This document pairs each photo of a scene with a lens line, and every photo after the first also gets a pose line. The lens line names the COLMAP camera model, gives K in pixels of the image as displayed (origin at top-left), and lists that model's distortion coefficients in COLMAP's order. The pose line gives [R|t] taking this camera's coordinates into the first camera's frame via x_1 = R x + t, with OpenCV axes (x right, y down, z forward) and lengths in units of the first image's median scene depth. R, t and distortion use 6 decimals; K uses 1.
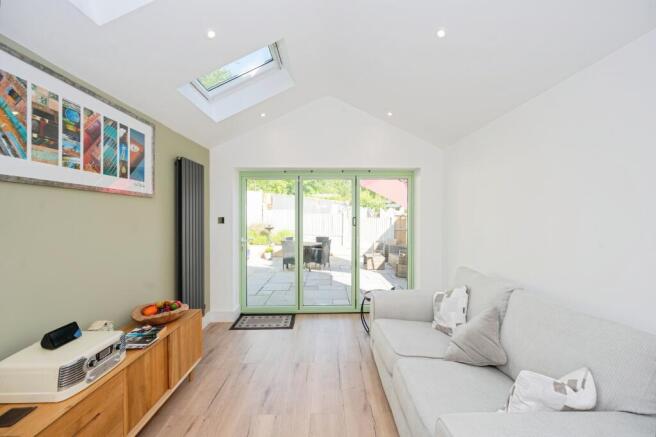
lens RADIAL K [[263.7, 0, 327.0], [0, 263.7, 212.5], [0, 0, 1]] dist [-0.001217, -0.000399]
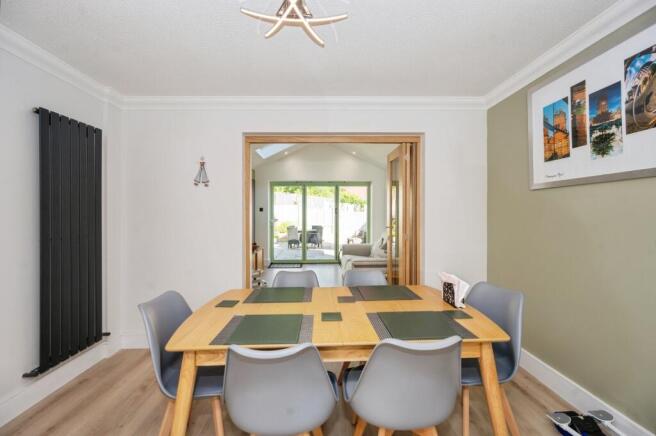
lens RADIAL K [[263.7, 0, 327.0], [0, 263.7, 212.0], [0, 0, 1]] dist [-0.001217, -0.000399]
pose [[0.999650, 0.002308, 0.026371, -0.001243], [-0.002552, 0.999954, 0.009227, 0.014351], [-0.026348, -0.009292, 0.999610, -0.408264]]
